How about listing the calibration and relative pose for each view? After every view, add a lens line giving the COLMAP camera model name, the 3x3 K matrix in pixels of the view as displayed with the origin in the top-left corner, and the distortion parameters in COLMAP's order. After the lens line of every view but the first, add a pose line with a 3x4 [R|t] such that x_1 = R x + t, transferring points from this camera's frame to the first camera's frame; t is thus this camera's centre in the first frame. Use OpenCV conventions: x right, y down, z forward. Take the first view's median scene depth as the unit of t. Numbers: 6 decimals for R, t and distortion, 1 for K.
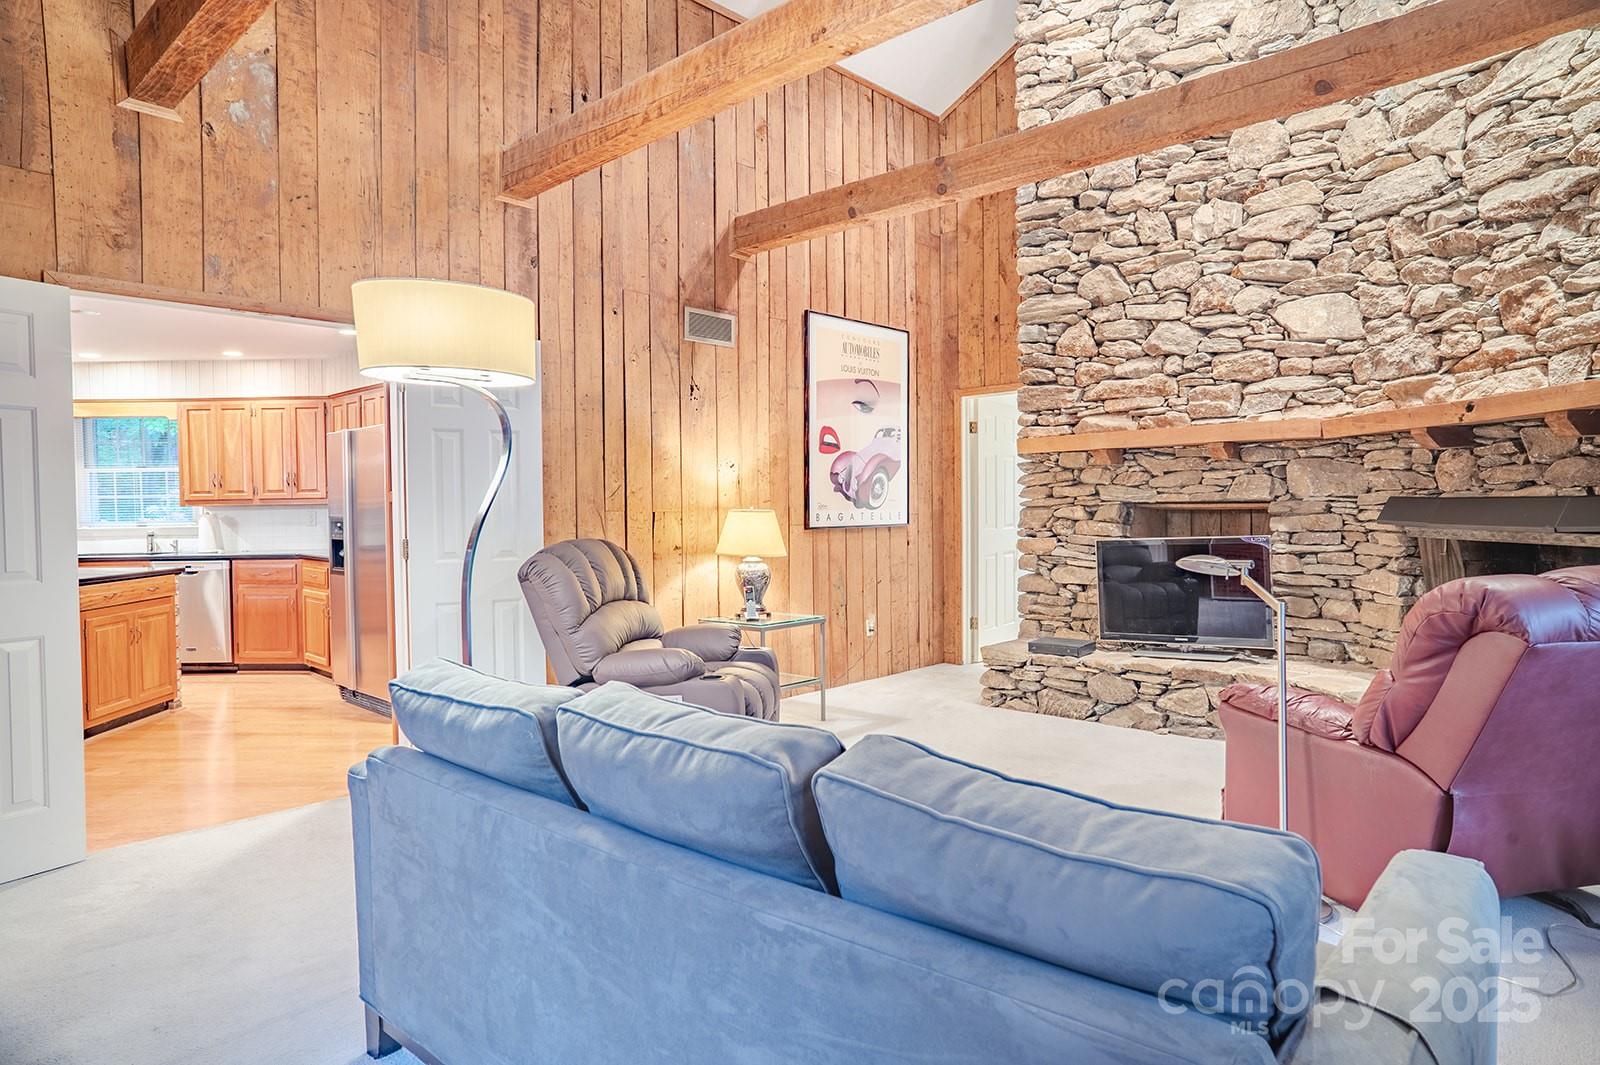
lens RADIAL K [[962.9, 0, 803.8], [0, 962.9, 531.9], [0, 0, 1]] dist [-0.065883, 0.050425]
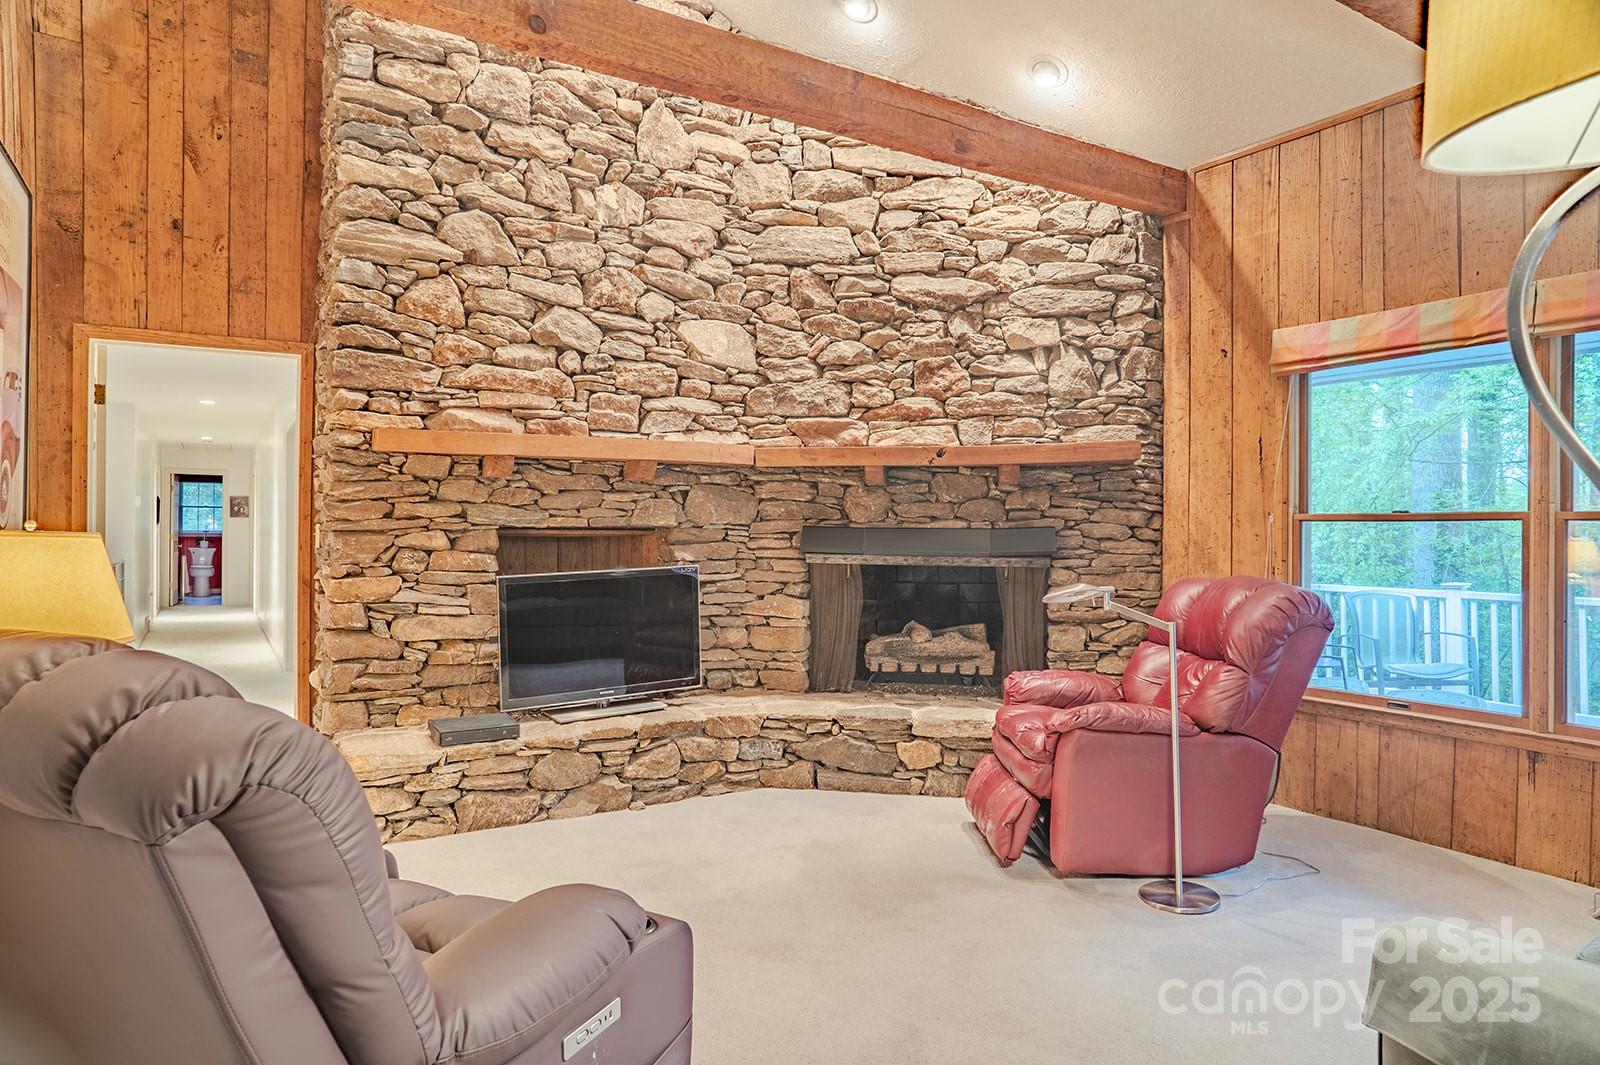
lens RADIAL K [[962.9, 0, 801.4], [0, 962.9, 530.0], [0, 0, 1]] dist [-0.065883, 0.050425]
pose [[0.255008, 0.012669, 0.966856, -0.389247], [0.017860, 0.999682, -0.017809, -0.011650], [-0.966774, 0.021809, 0.254701, 0.644450]]
